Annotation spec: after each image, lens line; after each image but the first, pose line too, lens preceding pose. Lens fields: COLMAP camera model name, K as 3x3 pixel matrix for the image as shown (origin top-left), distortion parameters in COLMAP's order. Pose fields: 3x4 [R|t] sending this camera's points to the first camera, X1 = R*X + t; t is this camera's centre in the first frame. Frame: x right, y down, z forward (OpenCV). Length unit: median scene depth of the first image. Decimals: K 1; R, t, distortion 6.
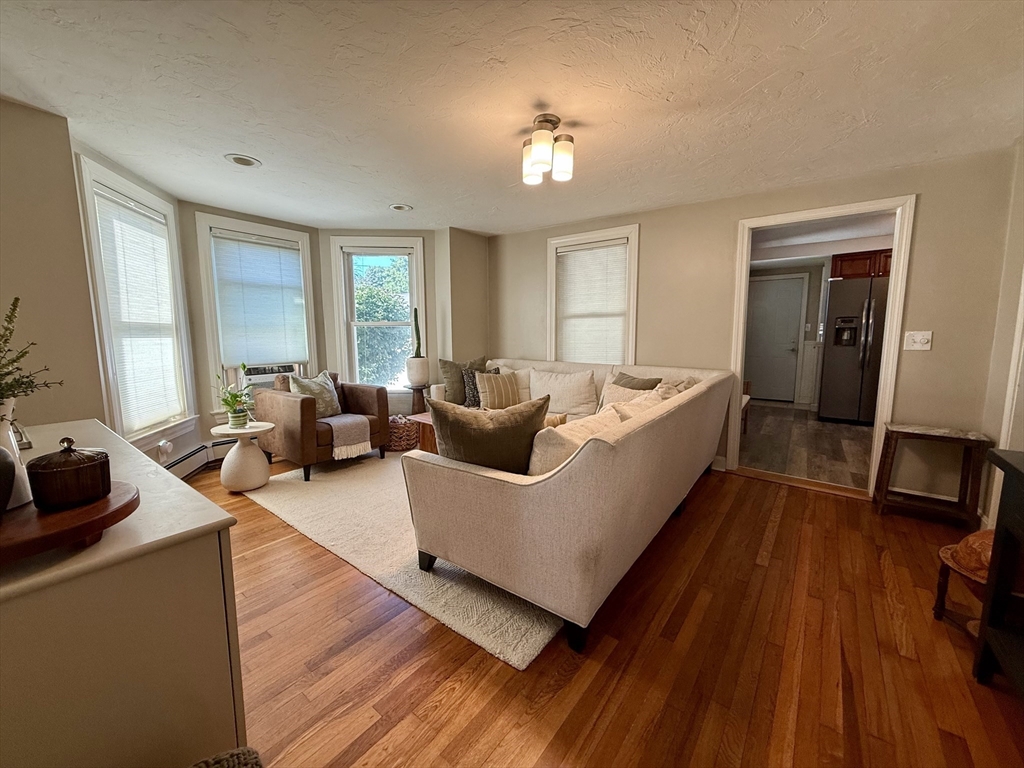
lens RADIAL K [[407.0, 0, 509.7], [0, 407.0, 380.2], [0, 0, 1]] dist [0.004637, 0.000047]
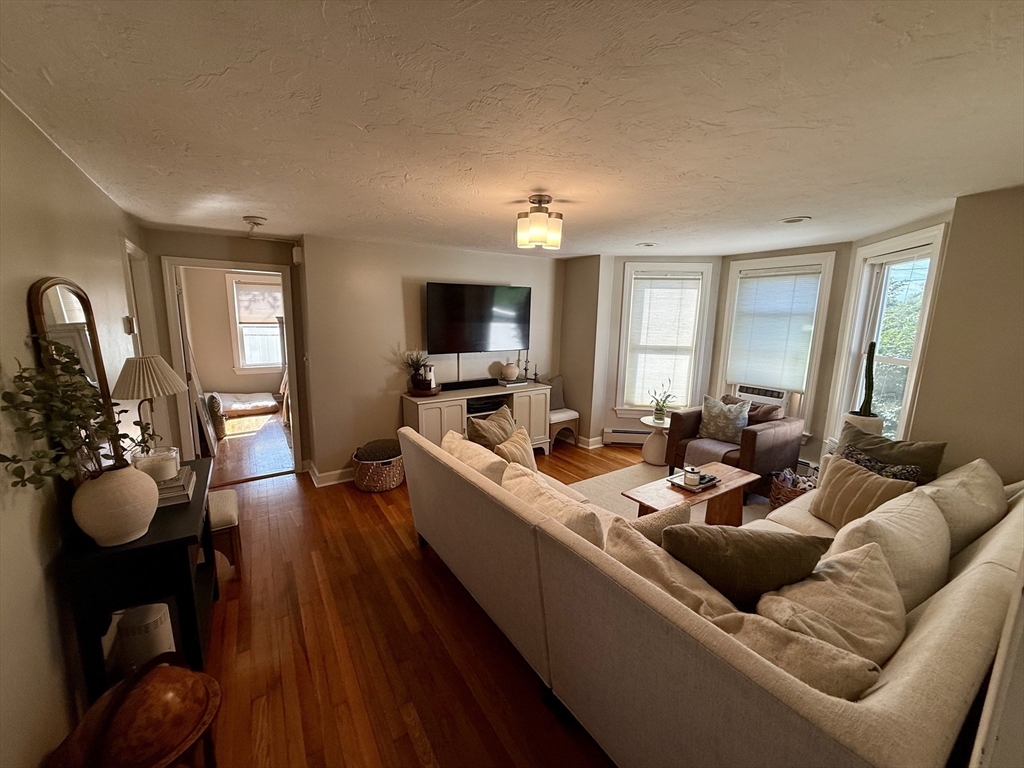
lens RADIAL K [[407.0, 0, 512.9], [0, 407.0, 385.3], [0, 0, 1]] dist [0.004637, 0.000047]
pose [[-0.333837, 0.158113, -0.929276, 0.739516], [-0.125837, 0.969533, 0.210169, -0.216425], [0.934194, 0.187100, -0.303769, 0.820785]]
